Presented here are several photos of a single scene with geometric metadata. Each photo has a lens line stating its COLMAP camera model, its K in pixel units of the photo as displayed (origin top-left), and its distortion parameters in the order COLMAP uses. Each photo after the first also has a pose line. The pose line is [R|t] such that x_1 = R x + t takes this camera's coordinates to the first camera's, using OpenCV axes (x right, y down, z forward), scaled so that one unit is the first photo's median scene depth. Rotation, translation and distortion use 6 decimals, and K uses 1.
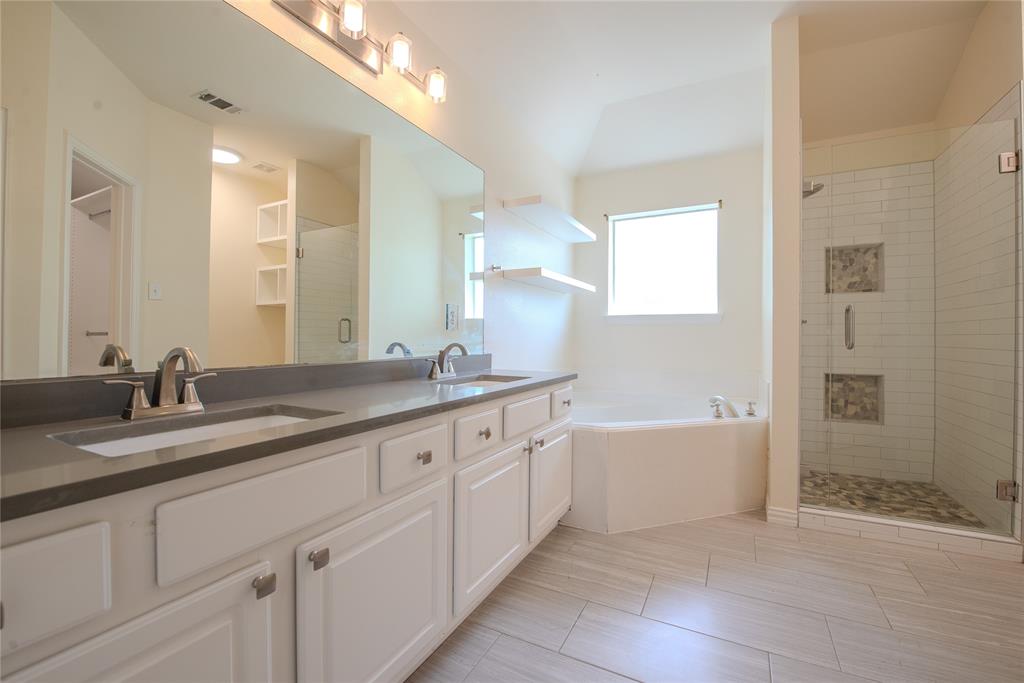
lens RADIAL K [[425.2, 0, 531.9], [0, 425.2, 339.3], [0, 0, 1]] dist [-0.017444, -0.000171]
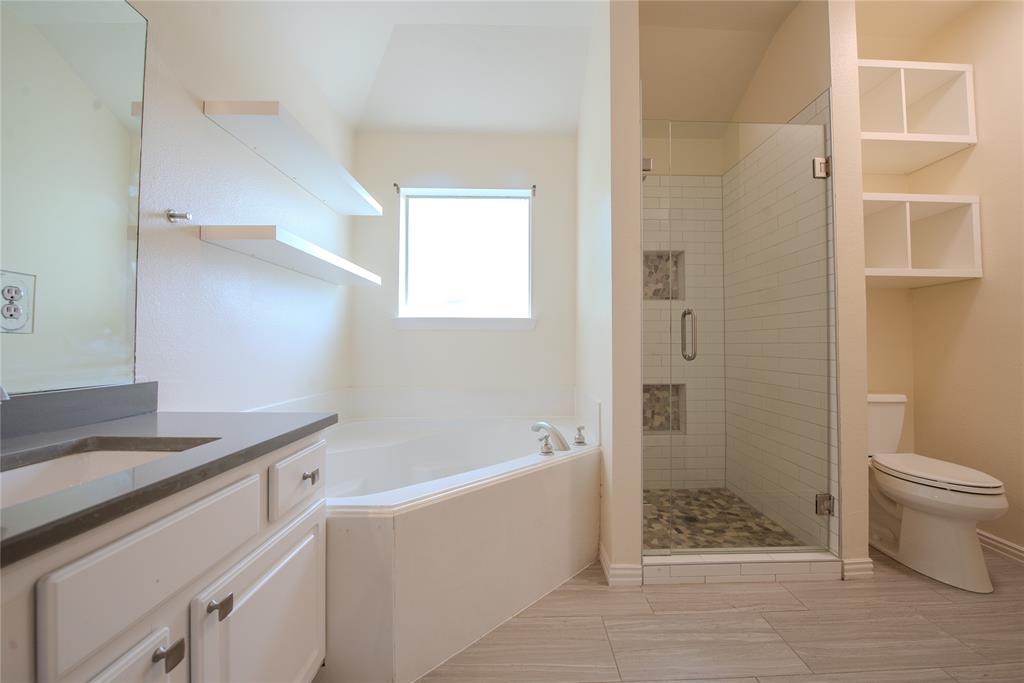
lens RADIAL K [[403.9, 0, 521.7], [0, 403.9, 335.5], [0, 0, 1]] dist [-0.019536, -0.001466]
pose [[0.893622, 0.008123, 0.448747, 0.074433], [0.004100, 0.999647, -0.026259, -0.006247], [-0.448802, 0.025305, 0.893273, 0.365822]]
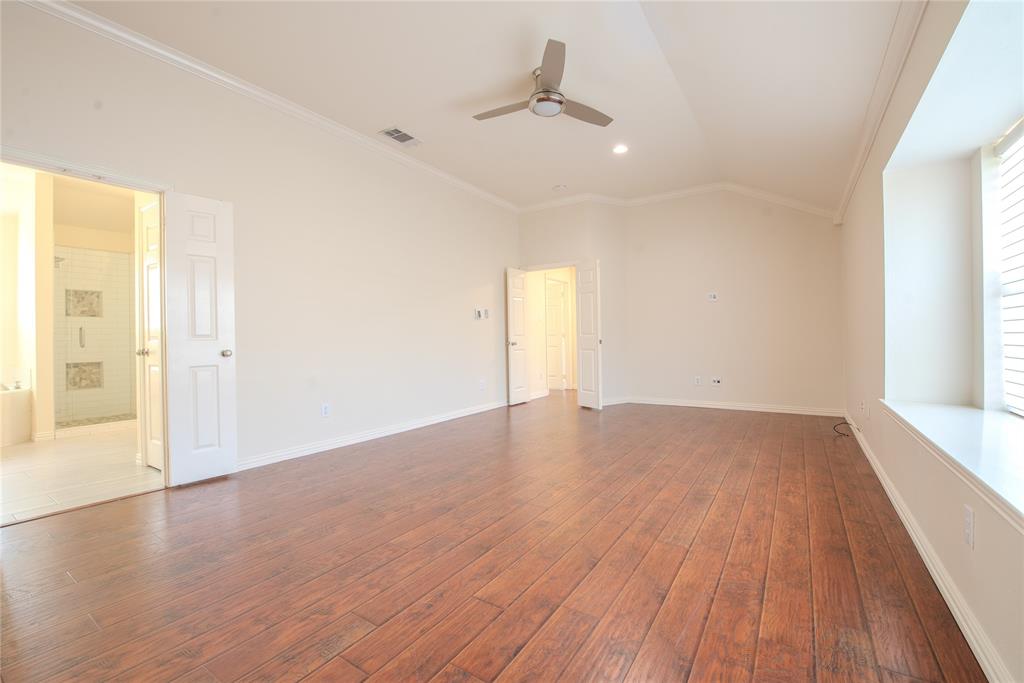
lens RADIAL K [[425.2, 0, 520.5], [0, 425.2, 339.8], [0, 0, 1]] dist [-0.017444, -0.000171]
pose [[0.113635, -0.009135, 0.993481, -0.915855], [0.009223, 0.999924, 0.008139, -0.011866], [-0.993480, 0.008238, 0.113711, -1.215007]]
